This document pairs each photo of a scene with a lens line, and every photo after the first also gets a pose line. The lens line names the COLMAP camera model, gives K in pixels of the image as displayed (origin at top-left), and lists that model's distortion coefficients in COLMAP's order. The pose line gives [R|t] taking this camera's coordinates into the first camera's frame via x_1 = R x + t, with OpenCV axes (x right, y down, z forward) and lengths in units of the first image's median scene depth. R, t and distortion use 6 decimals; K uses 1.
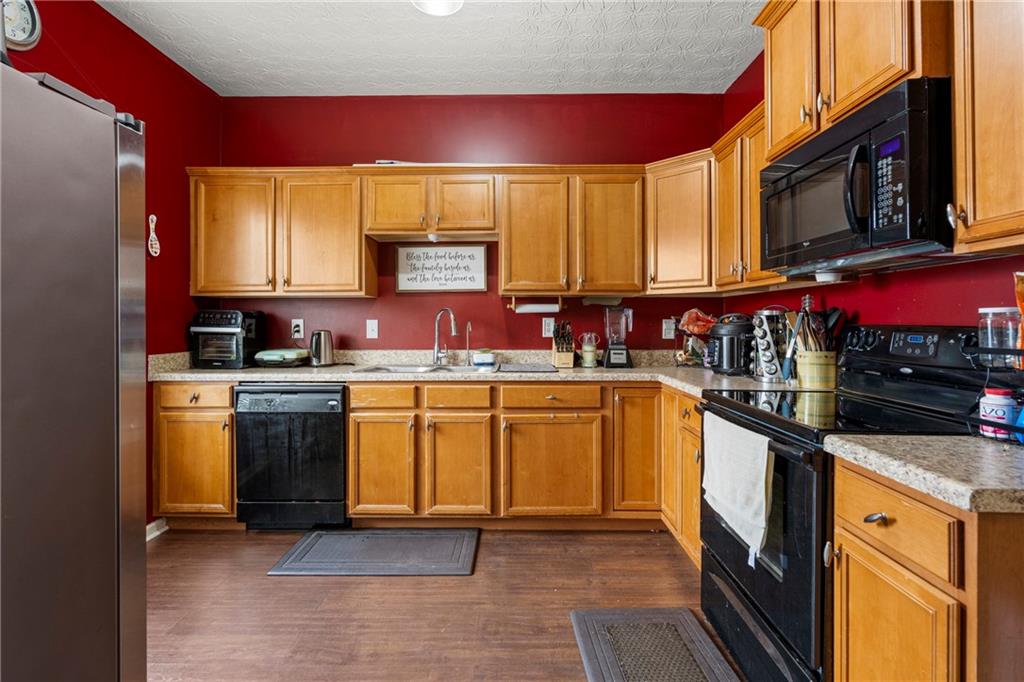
lens RADIAL K [[473.3, 0, 511.3], [0, 473.3, 322.1], [0, 0, 1]] dist [-0.003065, -0.000106]
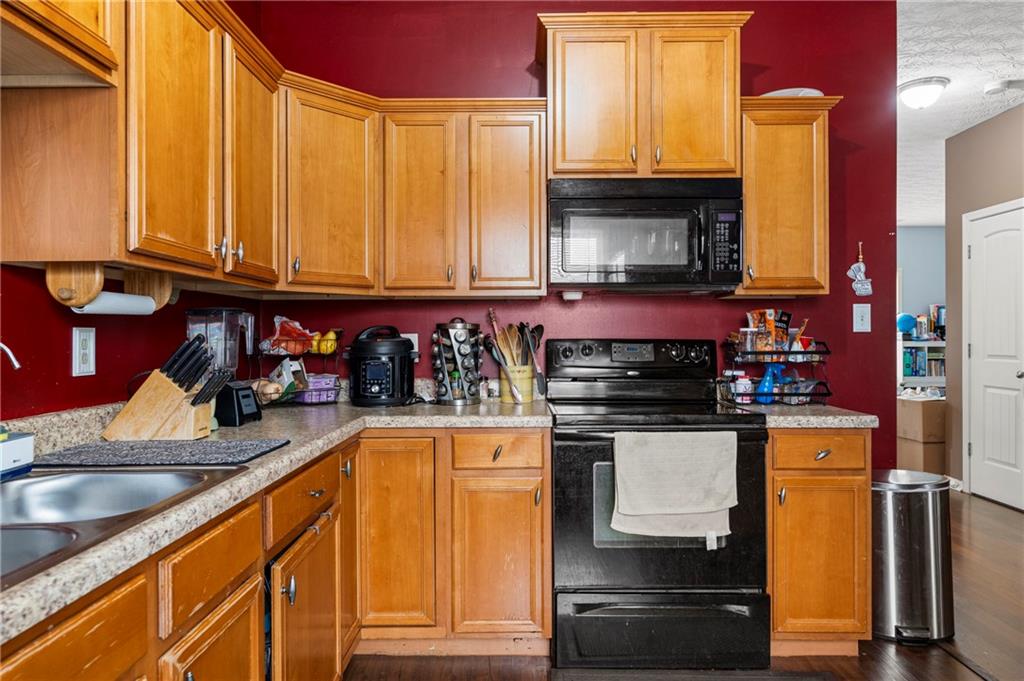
lens RADIAL K [[652.4, 0, 513.4], [0, 652.4, 335.6], [0, 0, 1]] dist [0.001512, 0.000164]
pose [[-0.002117, -0.001780, 0.999996, -1.191816], [0.000439, 0.999998, 0.001781, -0.006995], [-0.999998, 0.000443, -0.002117, 1.631243]]
